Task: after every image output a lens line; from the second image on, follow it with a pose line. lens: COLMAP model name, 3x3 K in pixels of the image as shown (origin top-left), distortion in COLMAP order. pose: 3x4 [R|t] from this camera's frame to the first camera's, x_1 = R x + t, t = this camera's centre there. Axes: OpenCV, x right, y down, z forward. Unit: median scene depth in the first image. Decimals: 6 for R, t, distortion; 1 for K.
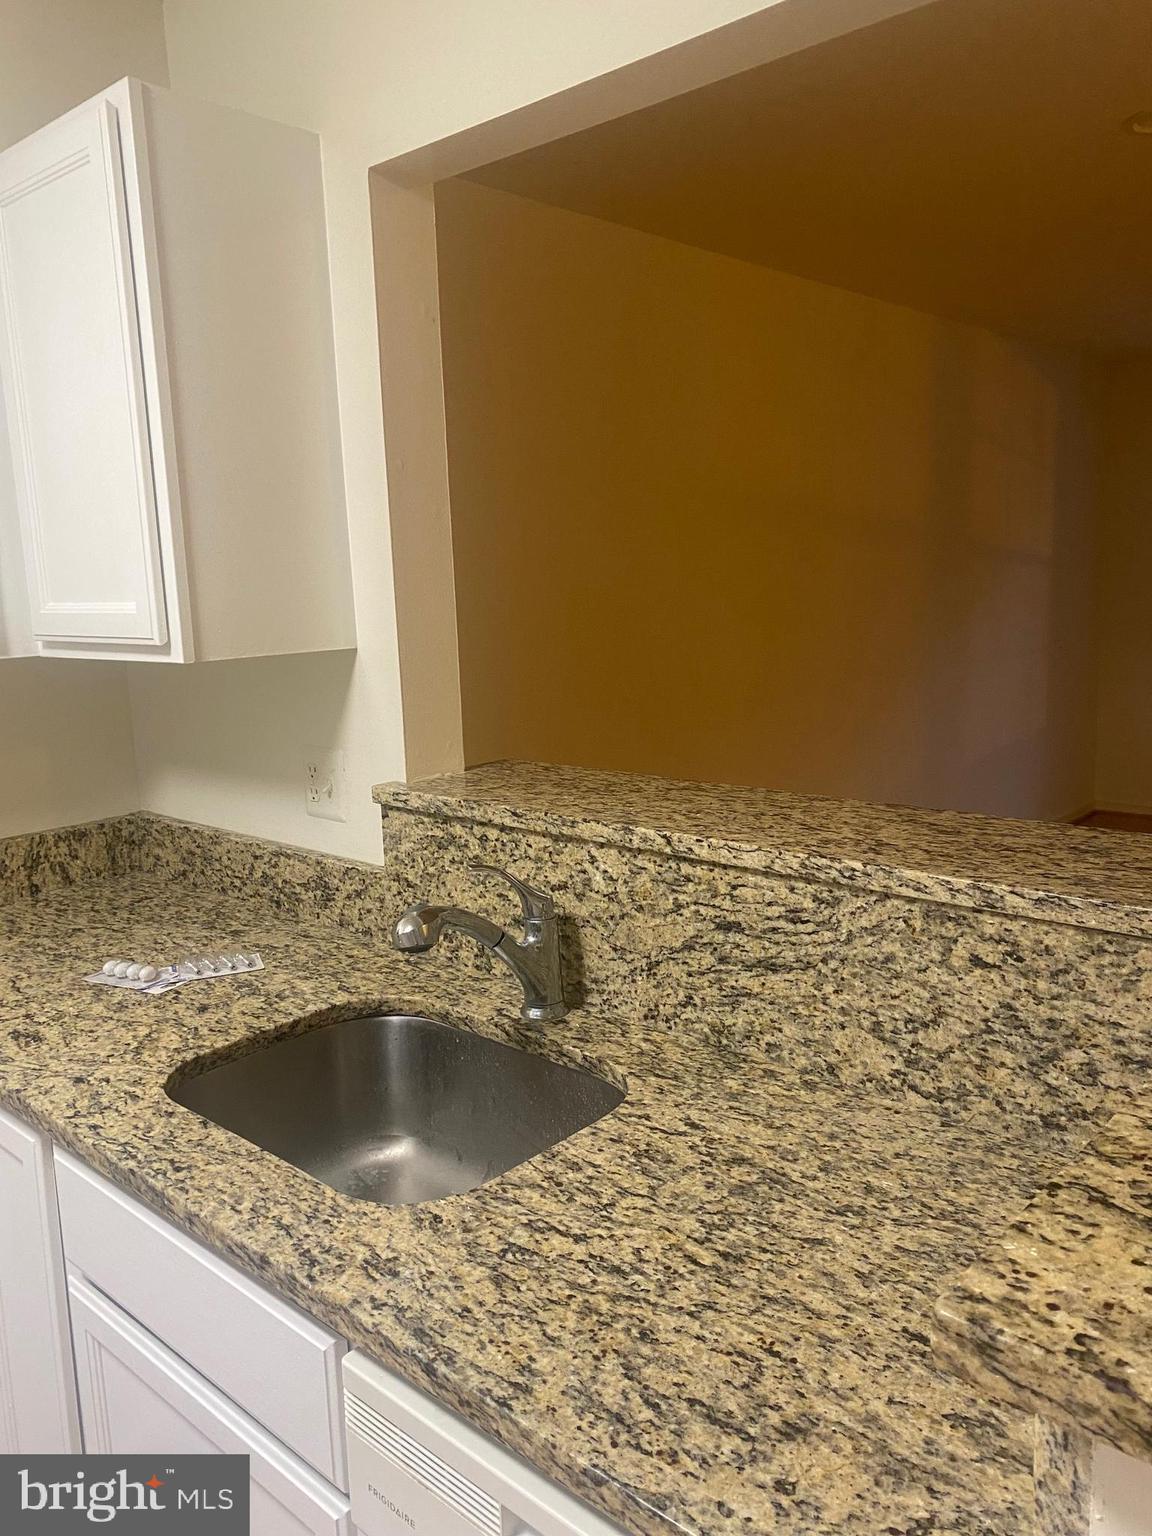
lens RADIAL K [[1169.1, 0, 608.5], [0, 1169.1, 755.5], [0, 0, 1]] dist [0.022199, -0.076614]
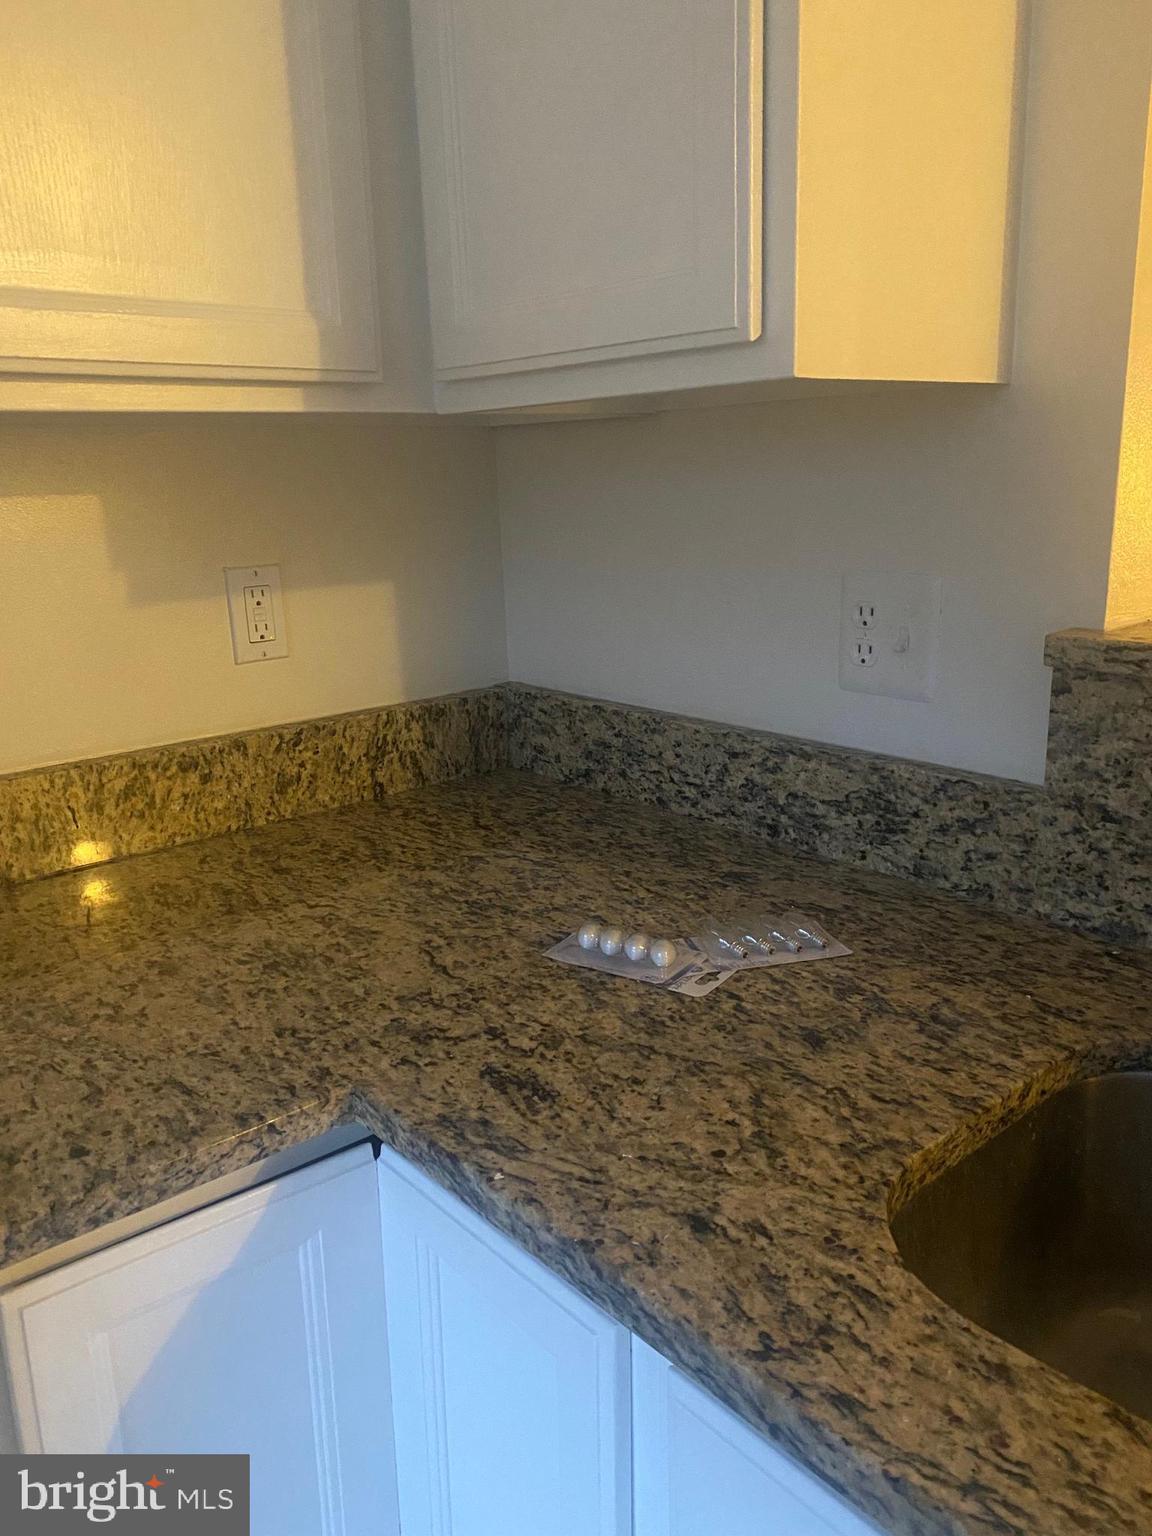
lens RADIAL K [[1169.1, 0, 568.9], [0, 1169.1, 771.9], [0, 0, 1]] dist [0.022199, -0.076614]
pose [[0.987185, 0.037068, -0.155212, -0.436267], [-0.021518, 0.994685, 0.100694, 0.051431], [0.158120, -0.096064, 0.982736, 0.545960]]
